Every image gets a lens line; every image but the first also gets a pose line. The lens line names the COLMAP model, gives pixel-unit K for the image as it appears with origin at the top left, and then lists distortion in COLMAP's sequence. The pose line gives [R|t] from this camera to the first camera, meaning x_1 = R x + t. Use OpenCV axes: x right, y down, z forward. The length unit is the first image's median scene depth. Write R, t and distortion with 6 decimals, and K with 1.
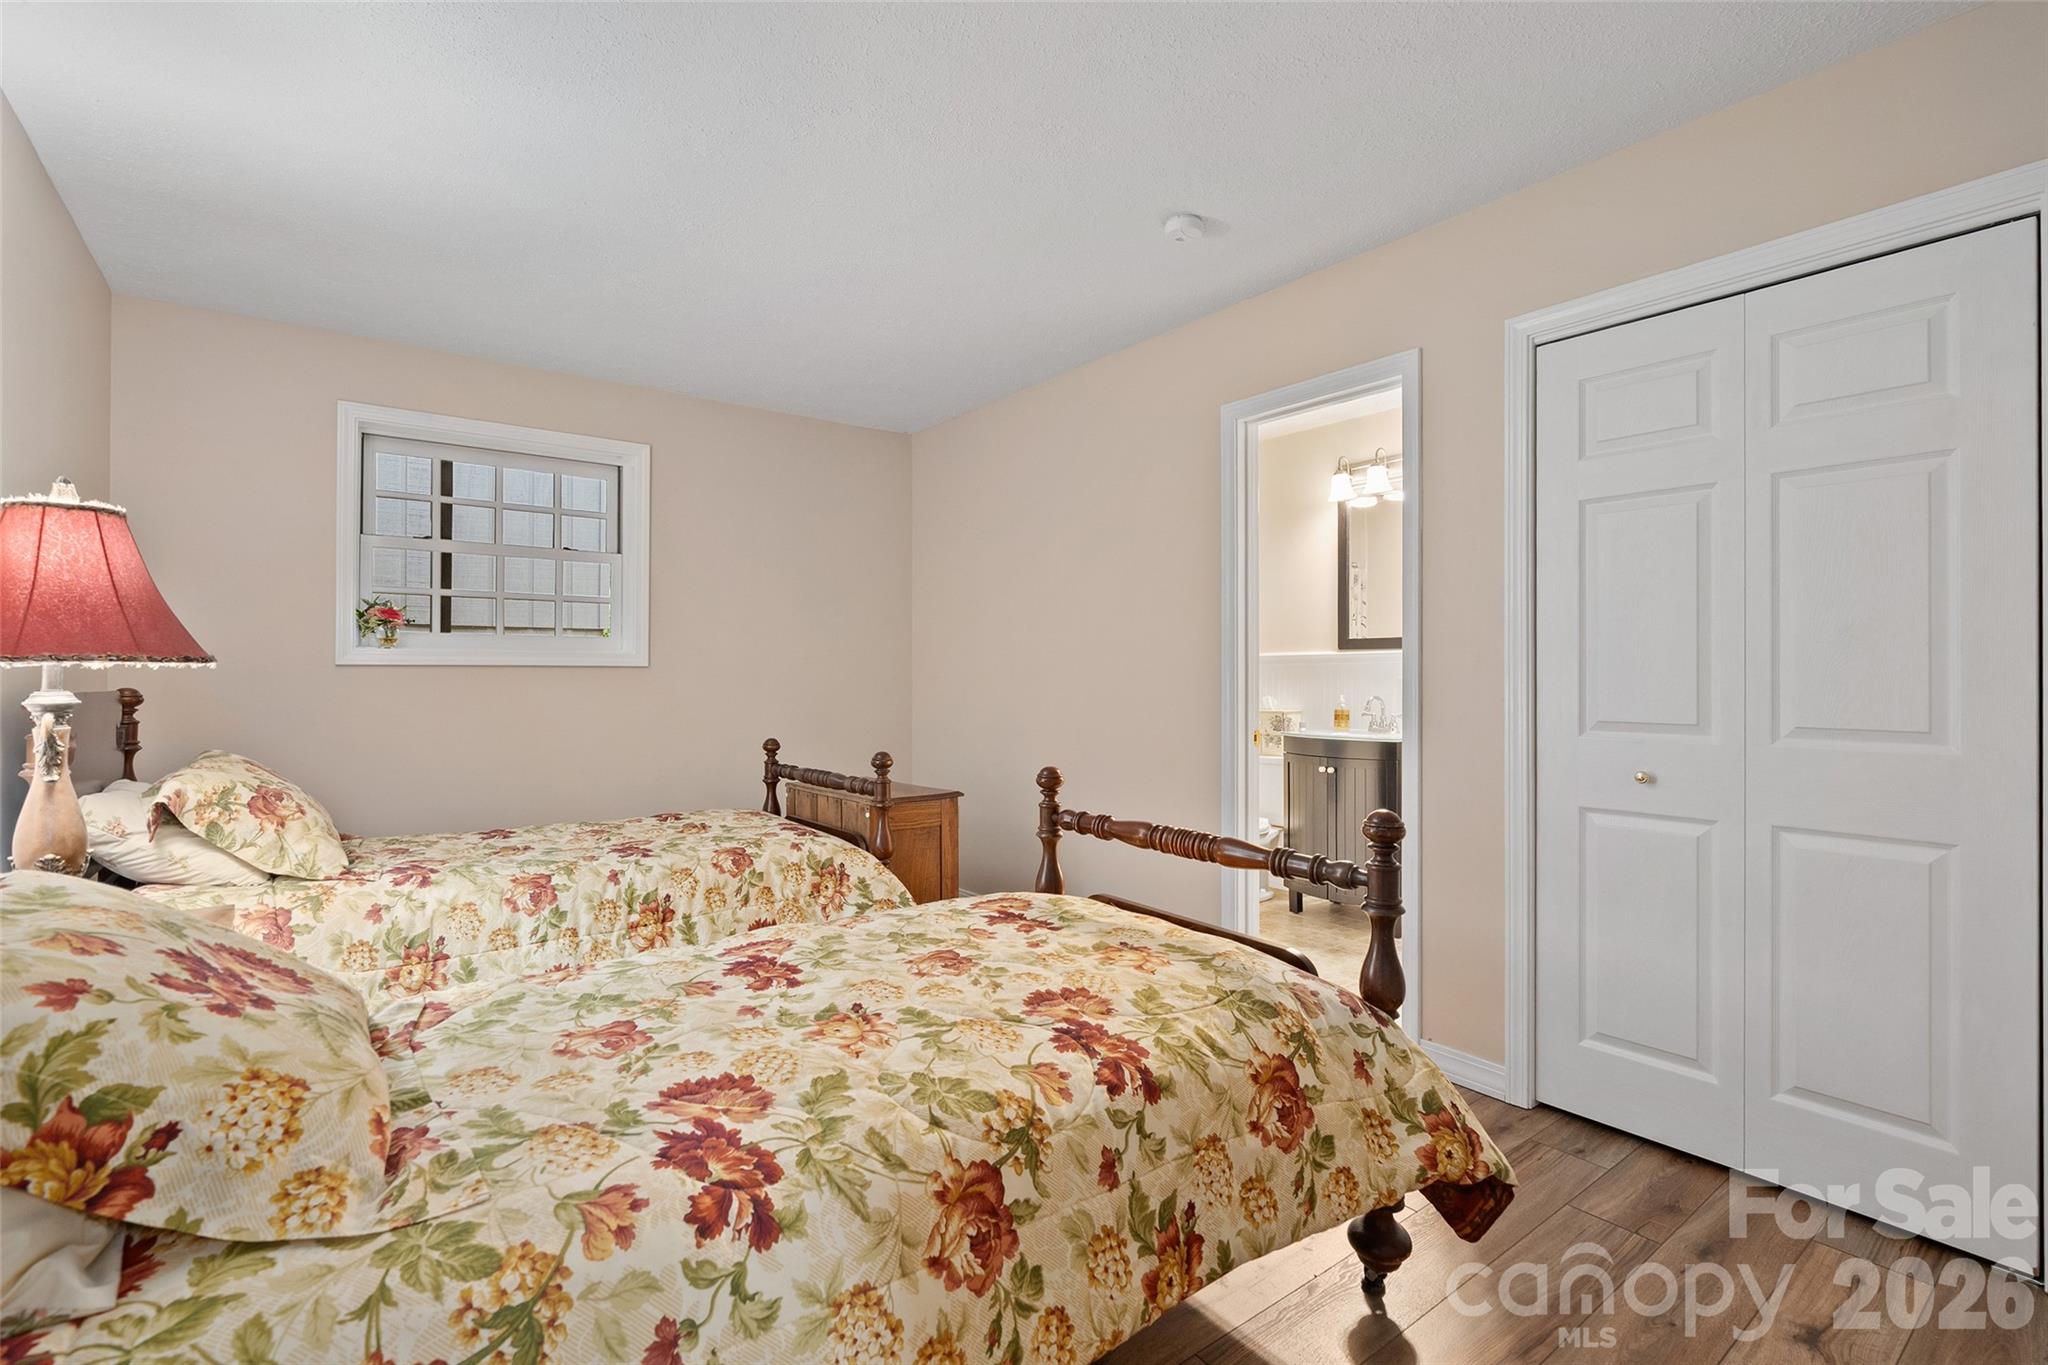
lens RADIAL K [[923.1, 0, 1036.3], [0, 923.1, 673.6], [0, 0, 1]] dist [-0.009395, 0.004163]
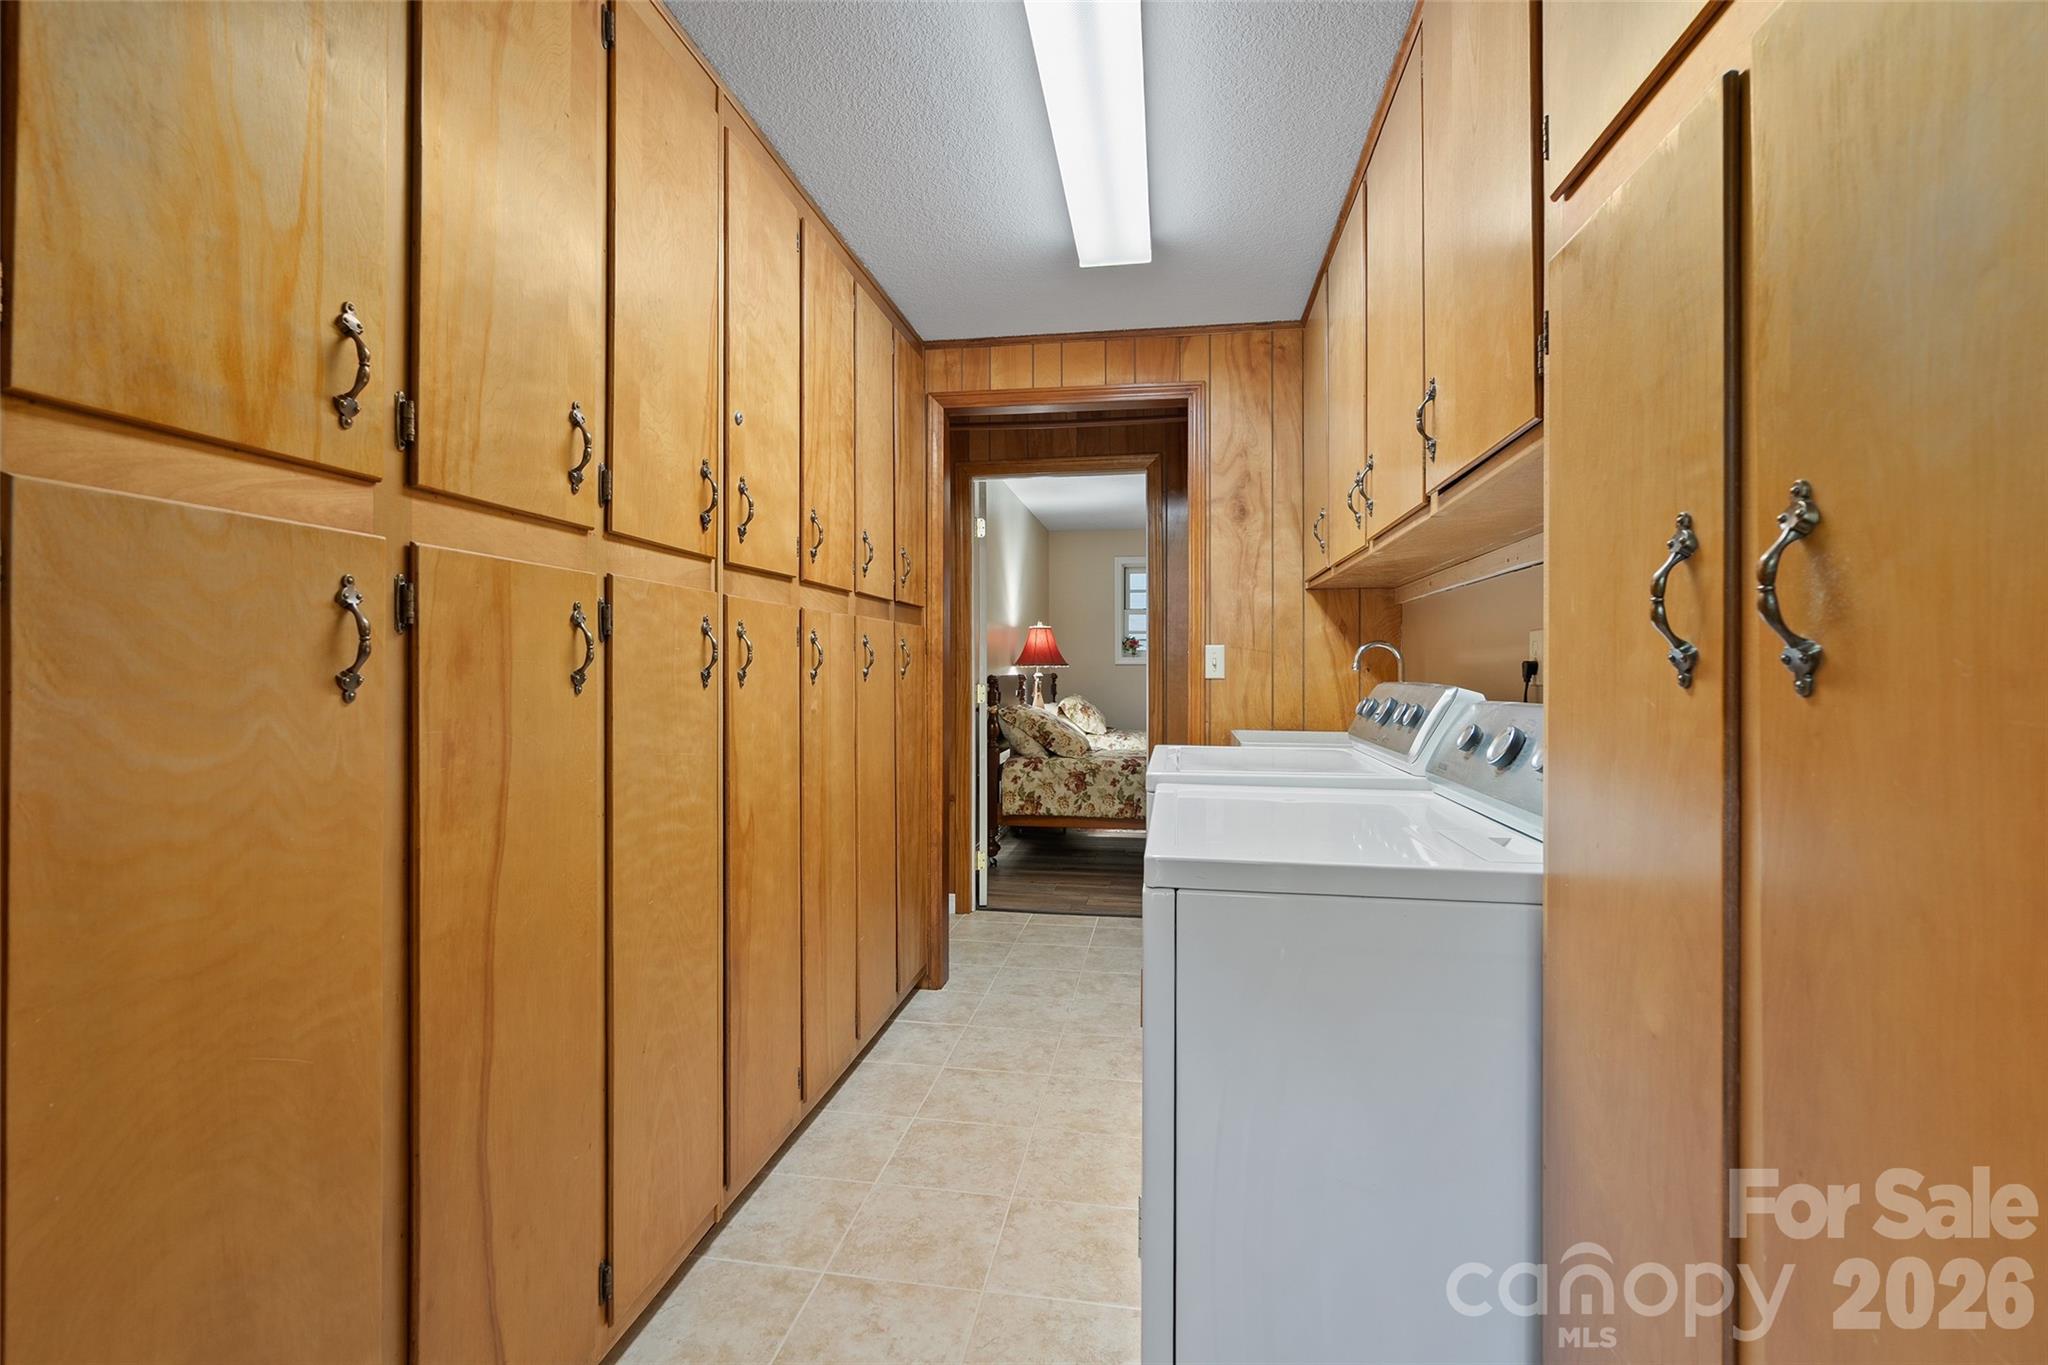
lens RADIAL K [[923.1, 0, 1024.5], [0, 923.1, 674.0], [0, 0, 1]] dist [-0.009395, 0.004163]
pose [[0.680571, 0.000434, -0.732682, 1.408714], [0.005446, 0.999969, 0.005651, 0.001449], [0.732662, -0.007836, 0.680548, -1.369520]]
